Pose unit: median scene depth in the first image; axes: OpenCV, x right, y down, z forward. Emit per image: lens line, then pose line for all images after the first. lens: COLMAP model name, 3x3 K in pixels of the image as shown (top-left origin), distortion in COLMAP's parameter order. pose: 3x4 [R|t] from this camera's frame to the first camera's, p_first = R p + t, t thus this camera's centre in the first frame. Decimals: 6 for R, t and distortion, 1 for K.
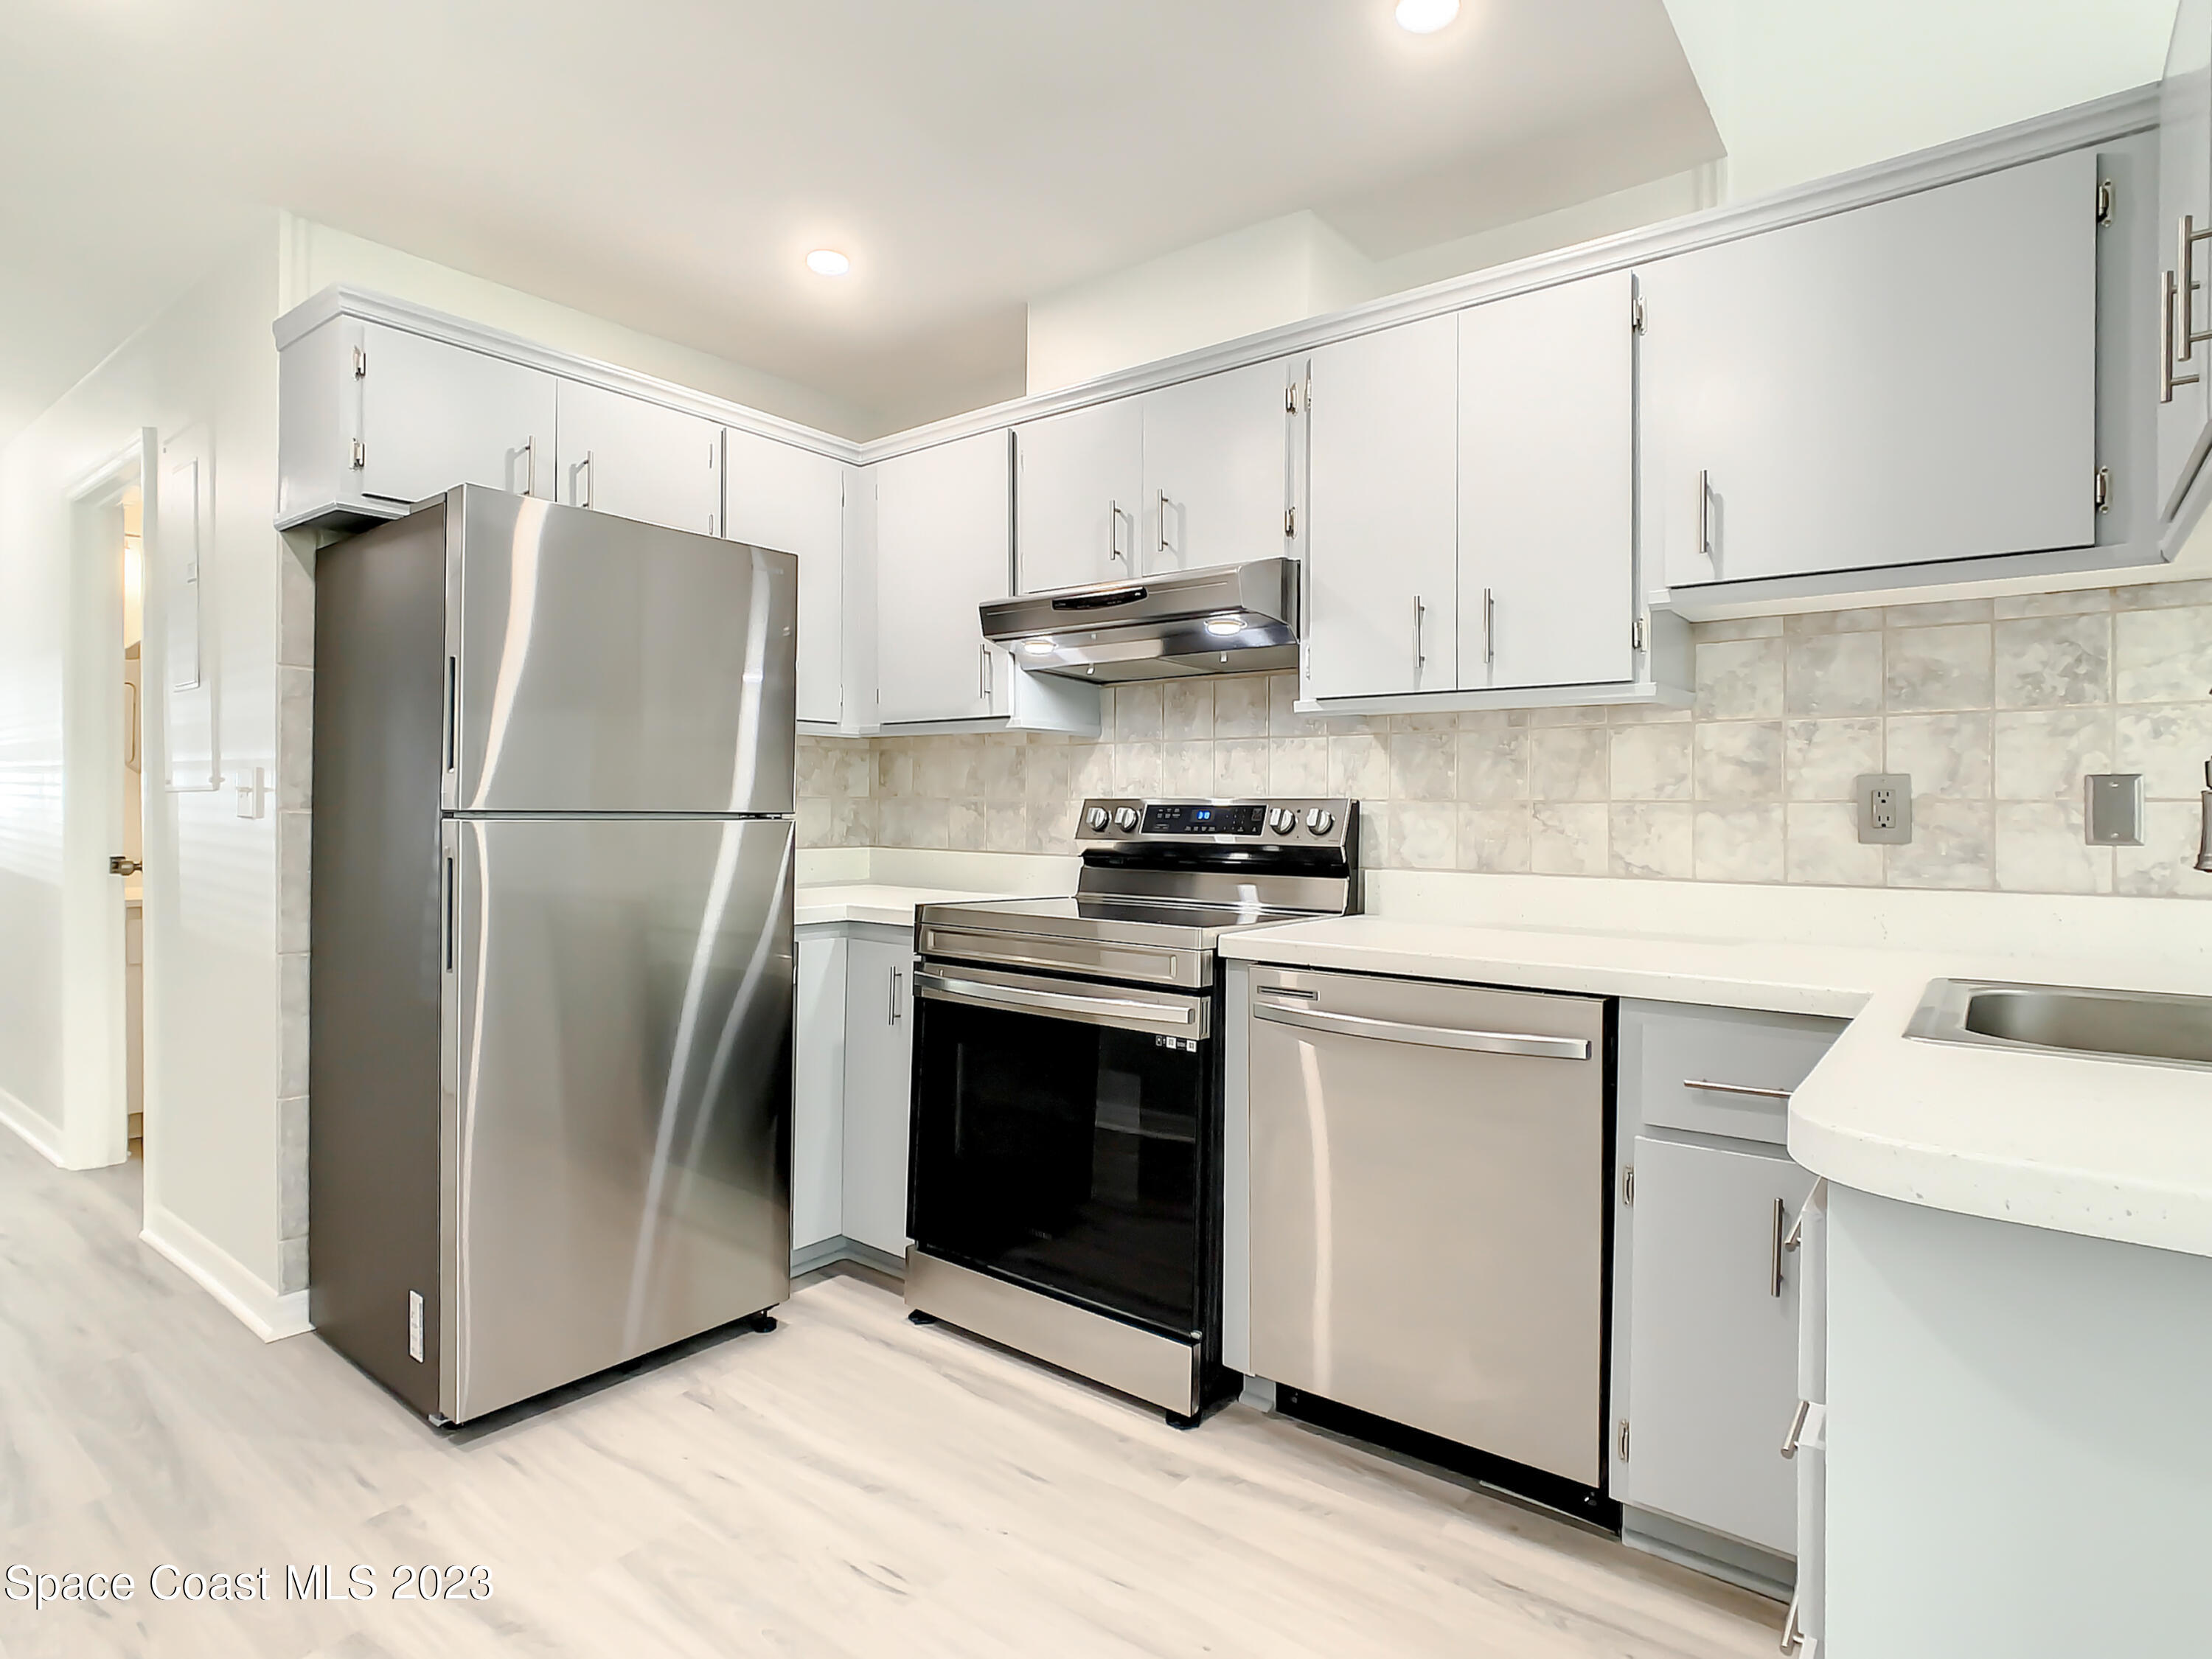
lens RADIAL K [[1168.4, 0, 1057.8], [0, 1168.4, 832.3], [0, 0, 1]] dist [-0.003891, -0.013846]
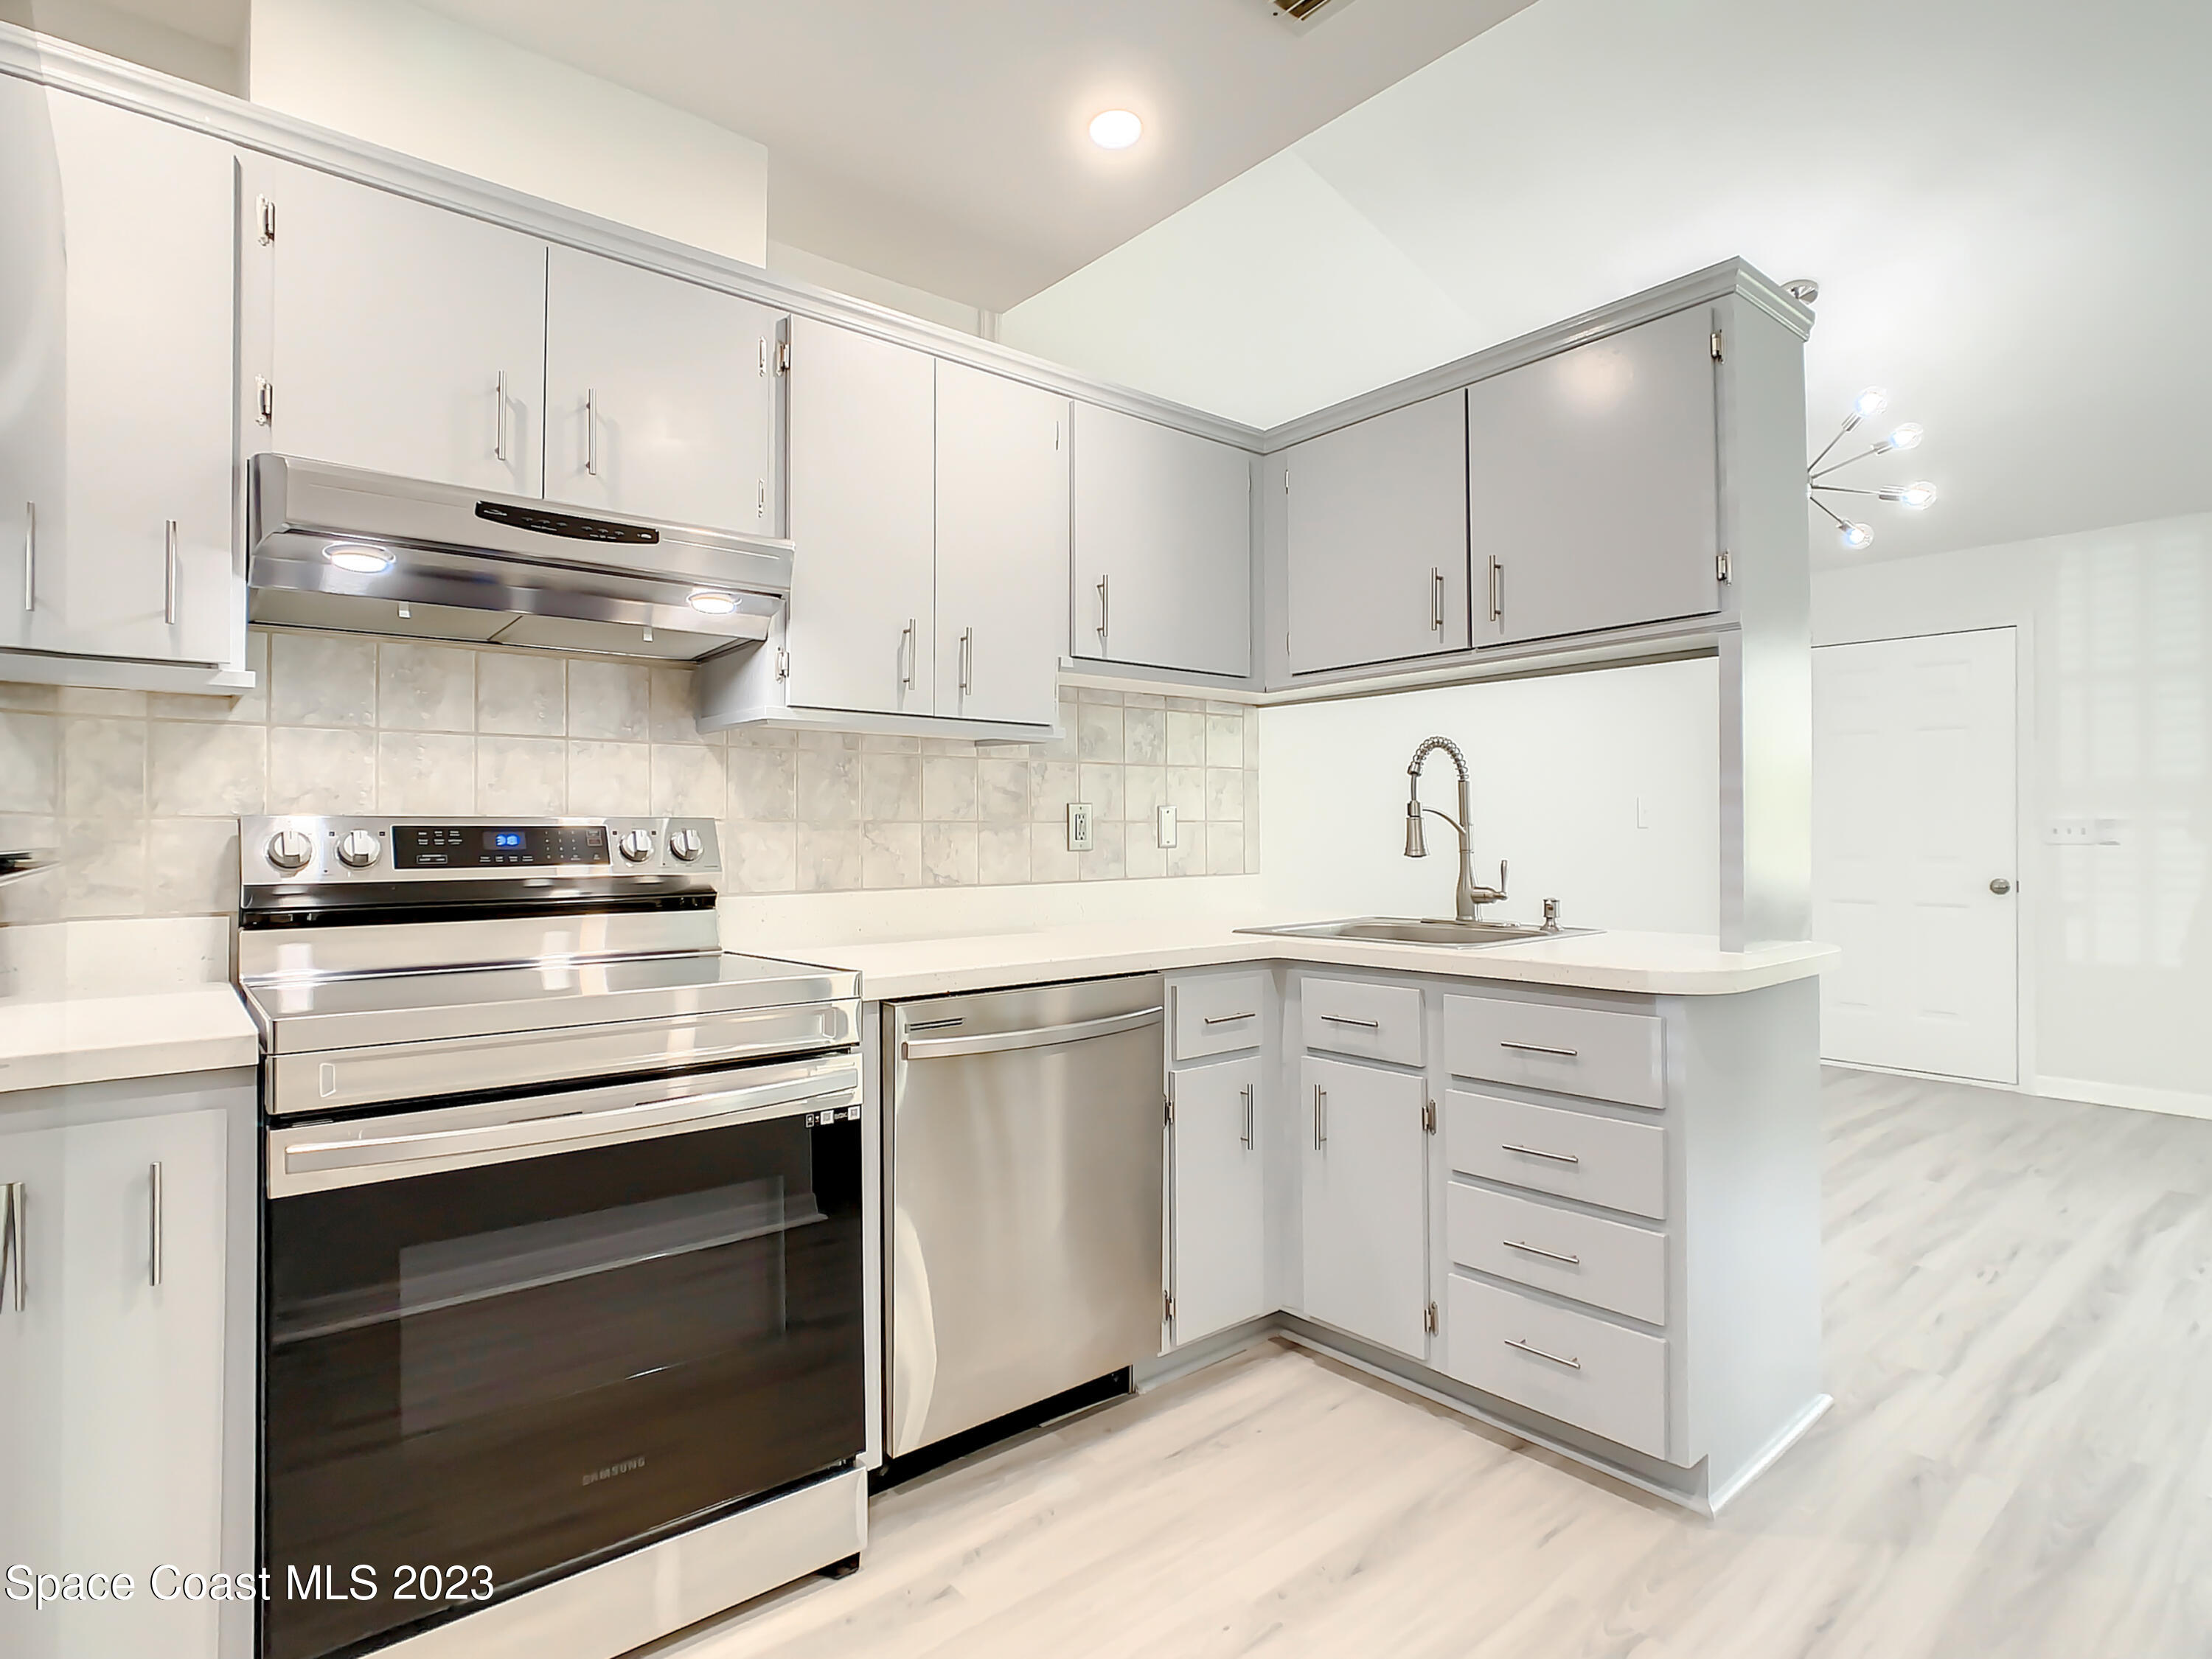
lens RADIAL K [[1143.2, 0, 1067.2], [0, 1143.2, 824.2], [0, 0, 1]] dist [-0.006925, -0.000565]
pose [[0.209205, -0.008405, 0.977836, -0.610828], [0.016624, 0.999849, 0.005038, -0.027937], [-0.977730, 0.015202, 0.209314, 0.642036]]
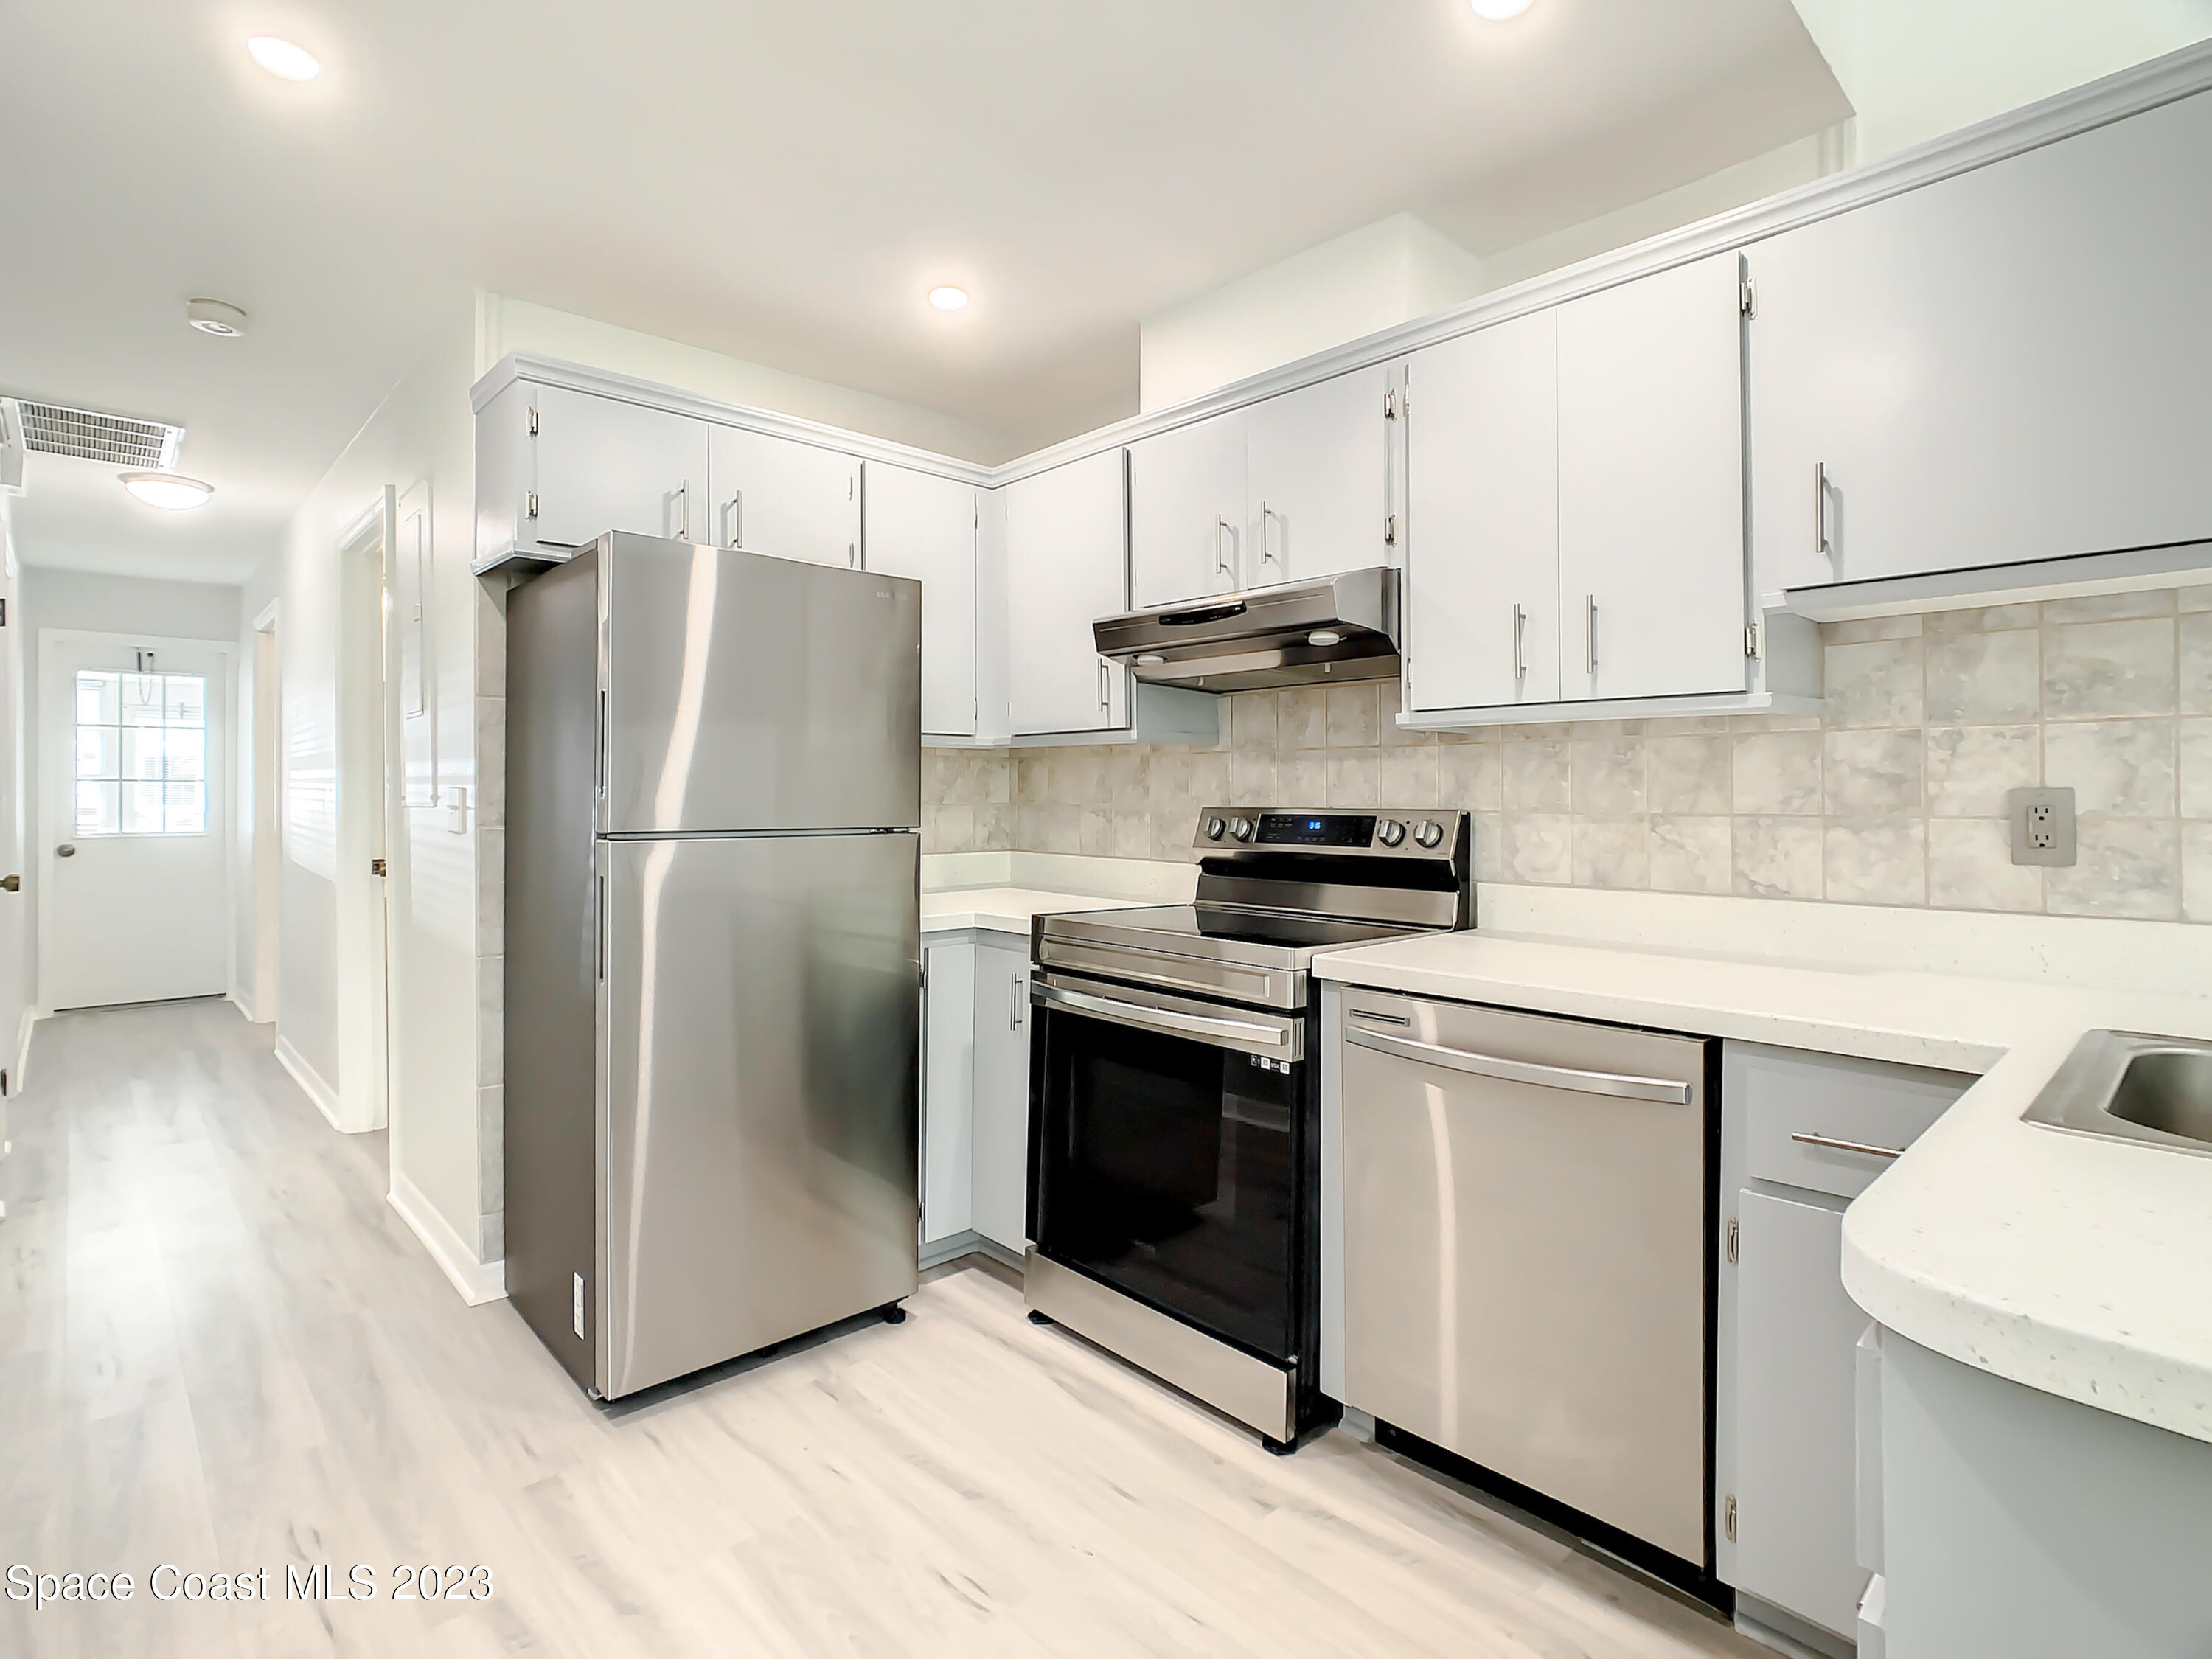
lens RADIAL K [[1101.5, 0, 1110.1], [0, 1101.5, 806.4], [0, 0, 1]] dist [-0.026188, 0.014672]
pose [[0.990725, -0.013100, -0.135246, 0.098433], [0.012948, 0.999914, -0.002010, -0.039092], [0.135261, 0.000240, 0.990810, 0.060211]]
